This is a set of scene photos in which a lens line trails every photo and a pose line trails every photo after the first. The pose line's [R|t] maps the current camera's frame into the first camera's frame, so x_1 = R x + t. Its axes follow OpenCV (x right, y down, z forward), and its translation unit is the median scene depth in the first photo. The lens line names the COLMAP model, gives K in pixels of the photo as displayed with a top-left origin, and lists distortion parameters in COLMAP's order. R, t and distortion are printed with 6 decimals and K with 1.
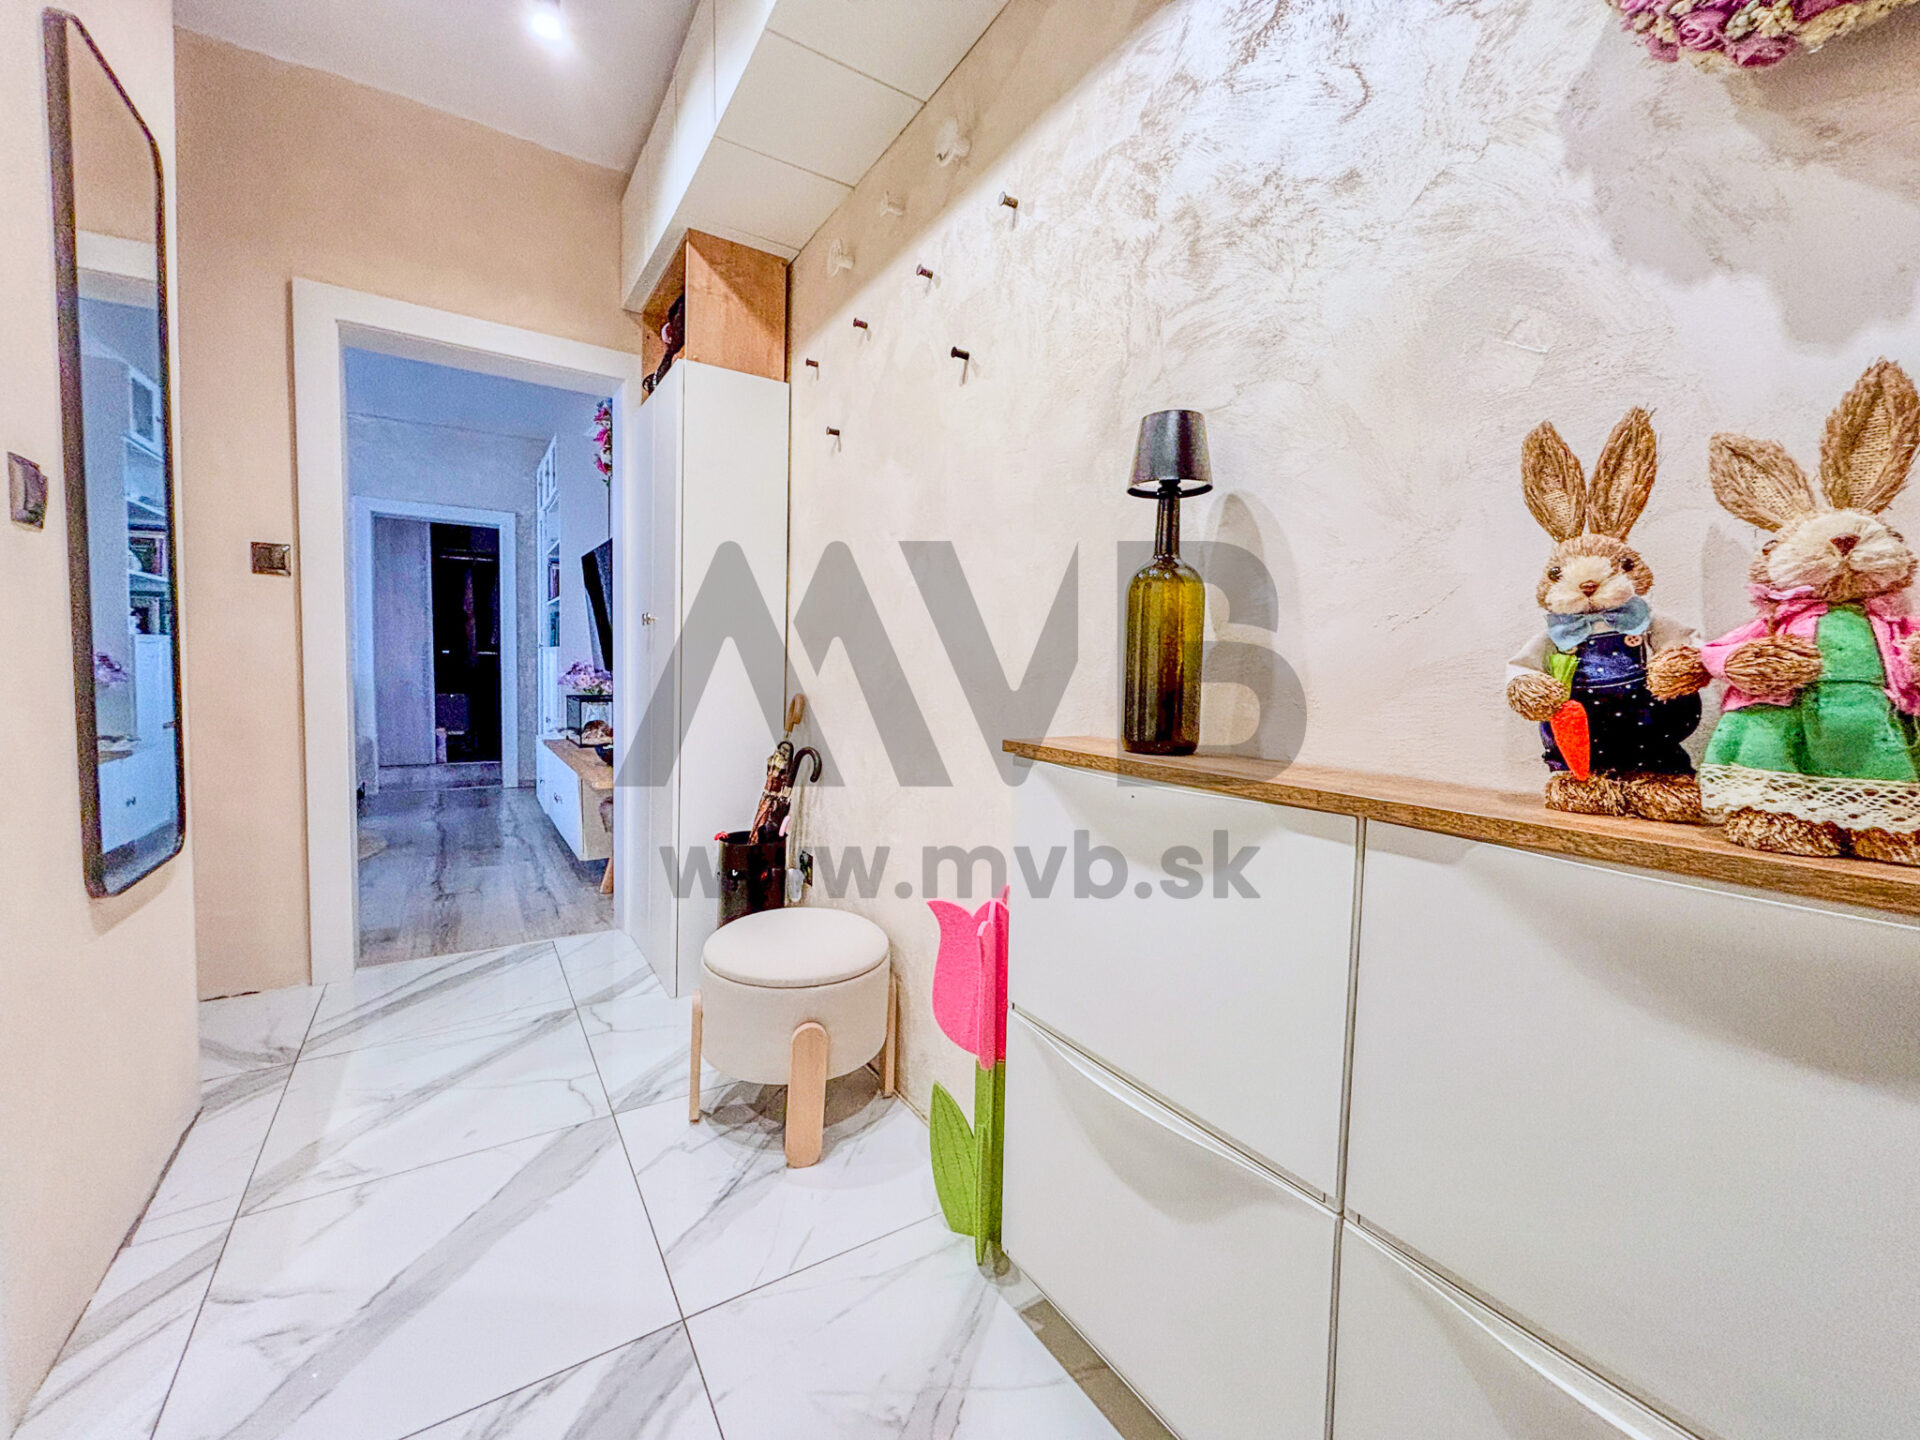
lens RADIAL K [[773.4, 0, 966.2], [0, 773.4, 720.6], [0, 0, 1]] dist [0.000911, -0.000098]
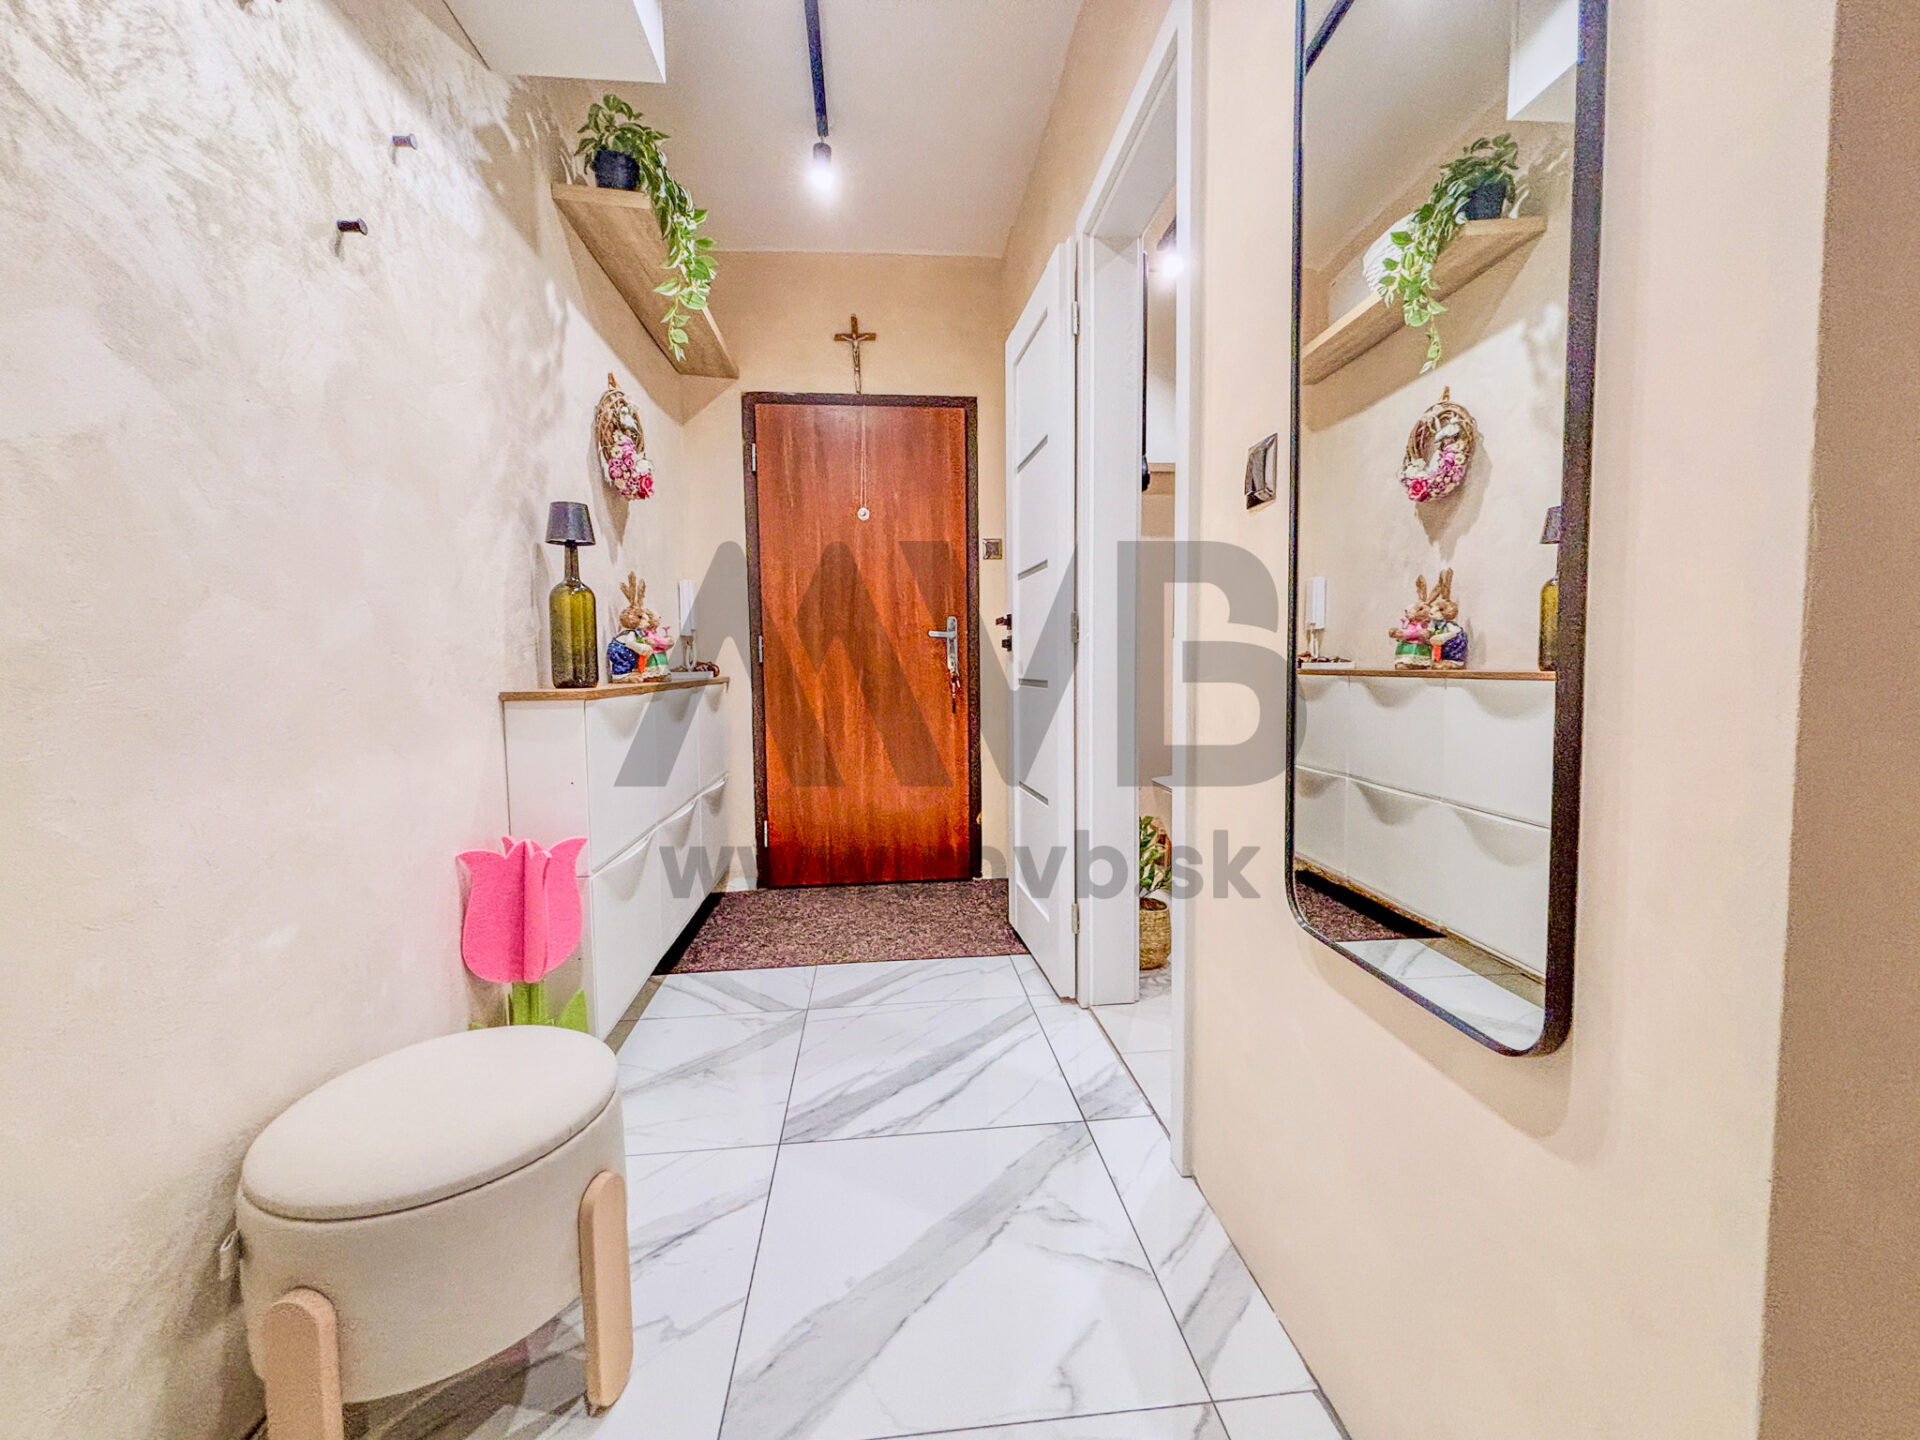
lens RADIAL K [[773.4, 0, 959.1], [0, 773.4, 717.4], [0, 0, 1]] dist [0.000911, -0.000098]
pose [[-0.888562, -0.039729, 0.457034, -1.127368], [0.025005, 0.990568, 0.134723, -0.093698], [-0.458075, 0.131137, -0.879187, 1.798267]]
